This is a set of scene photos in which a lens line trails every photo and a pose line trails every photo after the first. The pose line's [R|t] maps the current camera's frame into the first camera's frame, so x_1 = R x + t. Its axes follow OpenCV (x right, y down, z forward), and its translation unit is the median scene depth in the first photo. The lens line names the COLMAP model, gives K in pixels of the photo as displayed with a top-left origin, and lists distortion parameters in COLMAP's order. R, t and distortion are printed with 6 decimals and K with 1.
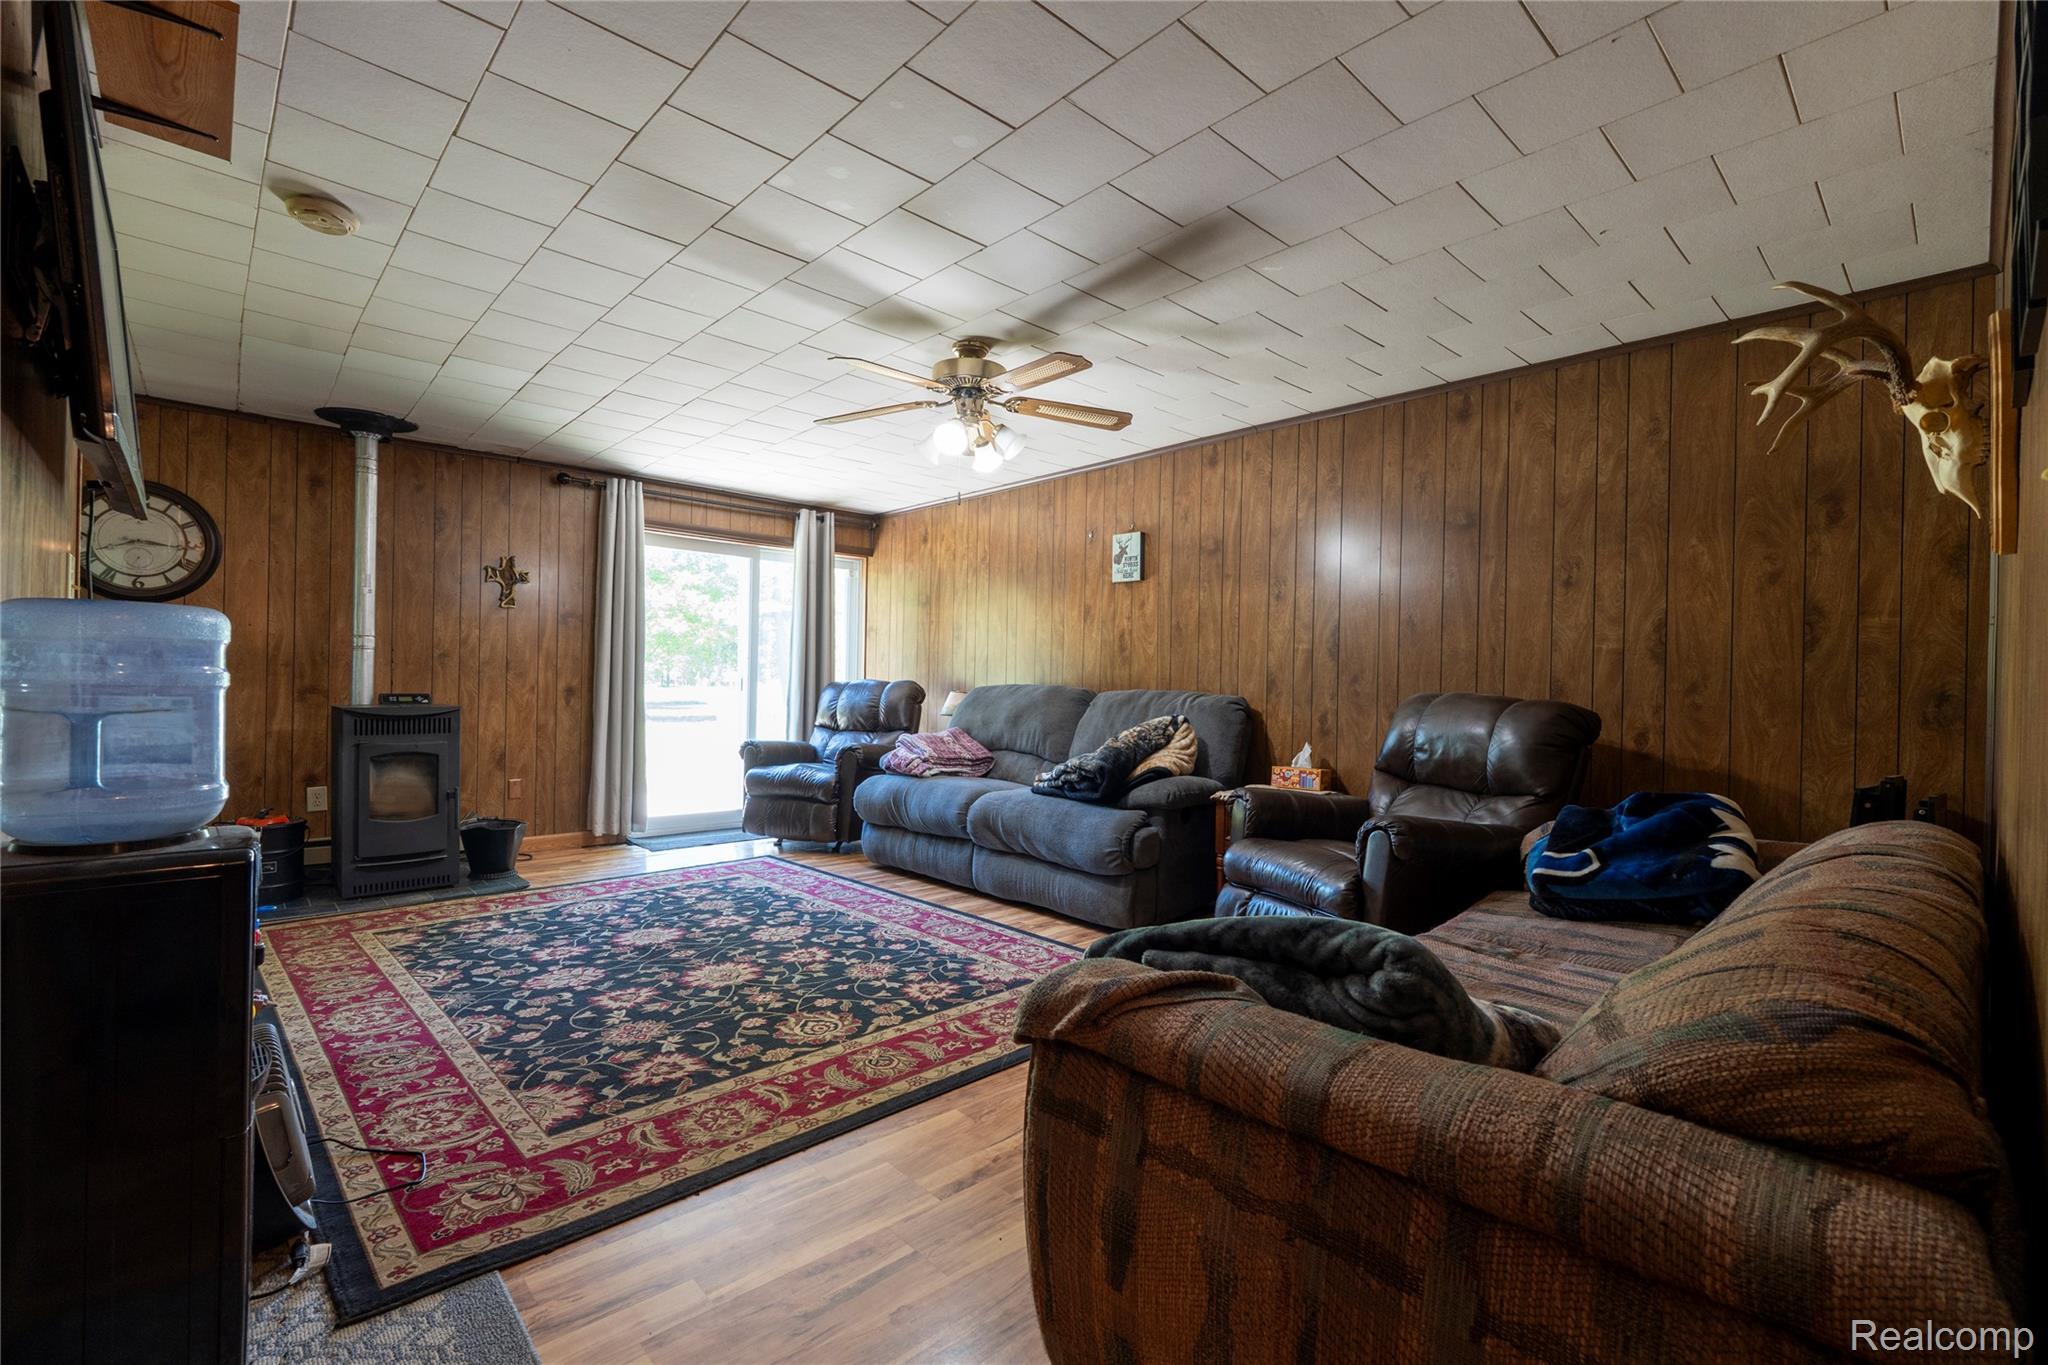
lens RADIAL K [[910.5, 0, 1026.2], [0, 910.5, 684.6], [0, 0, 1]] dist [0.002065, 0.000197]
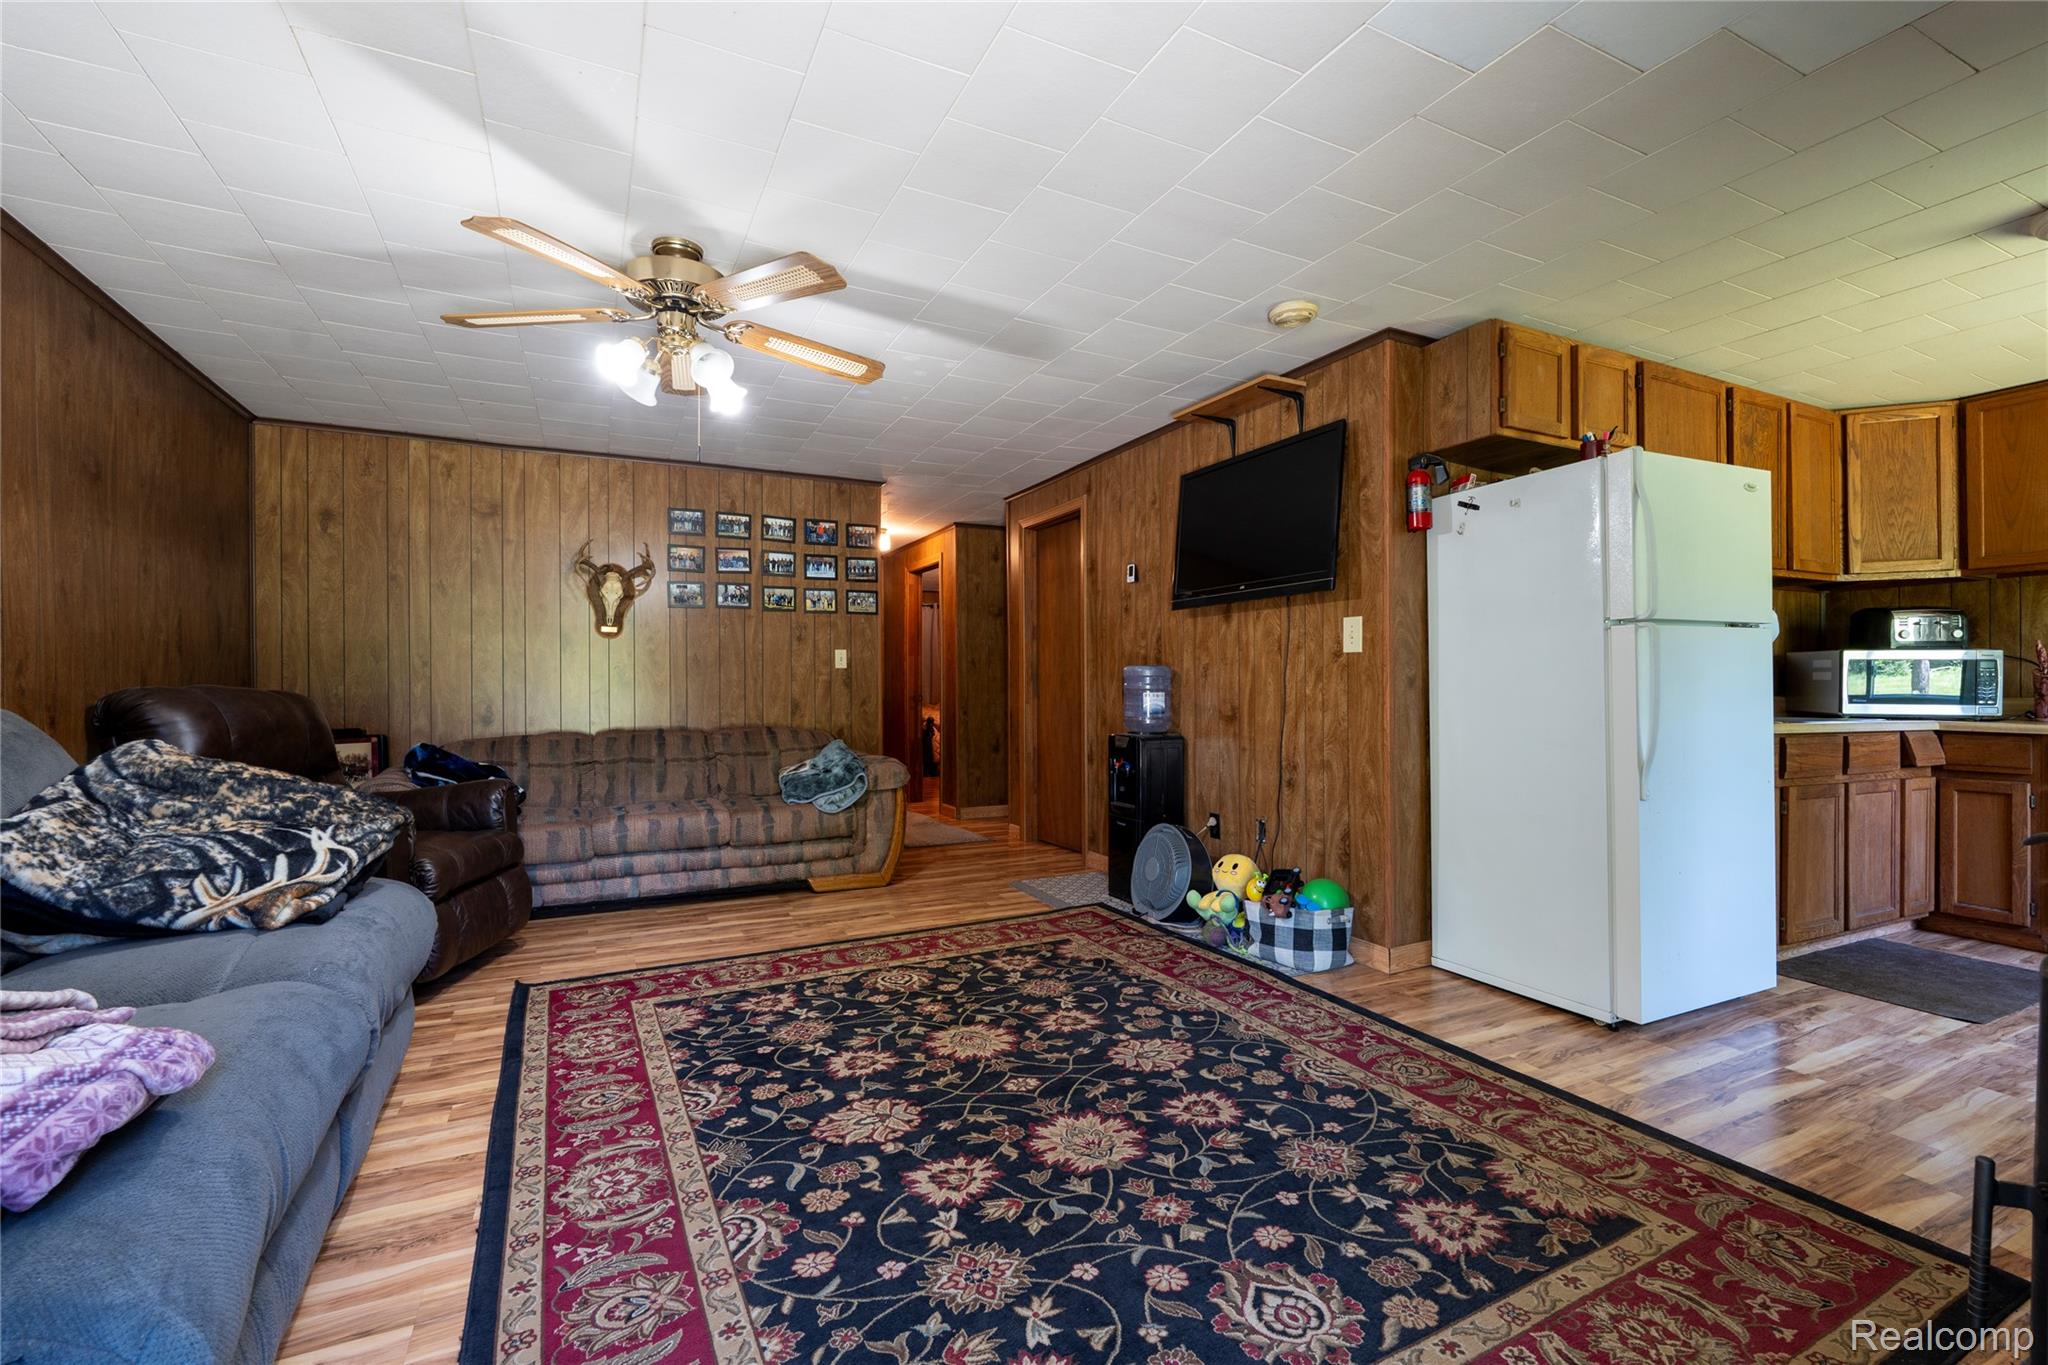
lens RADIAL K [[910.5, 0, 1025.4], [0, 910.5, 679.6], [0, 0, 1]] dist [0.002065, 0.000197]
pose [[-0.958313, -0.016388, 0.285251, -0.633750], [-0.016318, 0.999863, 0.002623, -0.015128], [-0.285255, -0.002141, -0.958449, 1.843539]]
